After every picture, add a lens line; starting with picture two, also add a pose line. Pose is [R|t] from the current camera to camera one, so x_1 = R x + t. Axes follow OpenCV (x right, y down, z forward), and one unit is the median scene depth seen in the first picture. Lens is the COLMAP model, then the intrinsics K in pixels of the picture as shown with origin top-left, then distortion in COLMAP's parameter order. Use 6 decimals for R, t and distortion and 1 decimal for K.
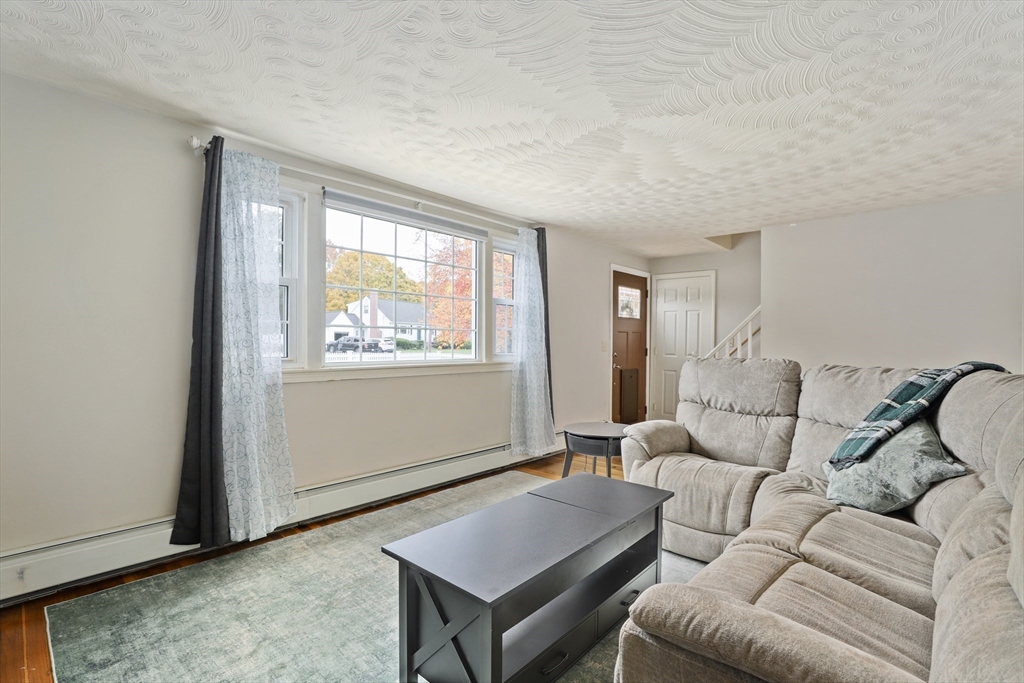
lens RADIAL K [[467.3, 0, 512.0], [0, 467.3, 341.5], [0, 0, 1]] dist [-0.014582, 0.000180]
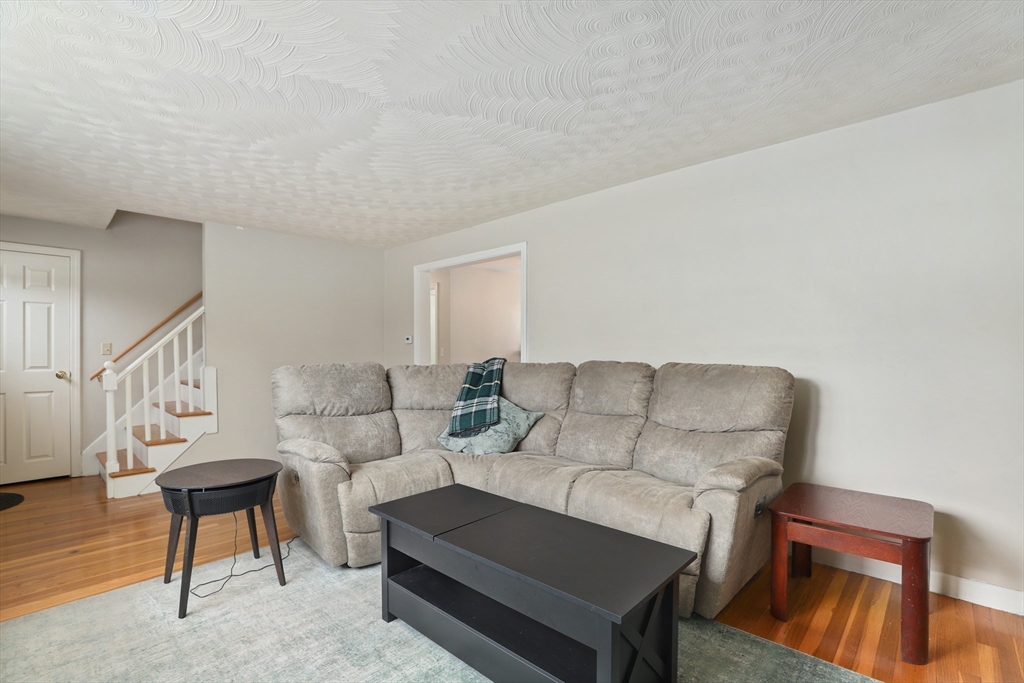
lens RADIAL K [[467.3, 0, 512.0], [0, 467.3, 341.5], [0, 0, 1]] dist [-0.014582, 0.000180]
pose [[0.042951, 0.006249, 0.999058, -0.511328], [0.007162, 0.999953, -0.006563, -0.002076], [-0.999052, 0.007437, 0.042904, 0.567992]]
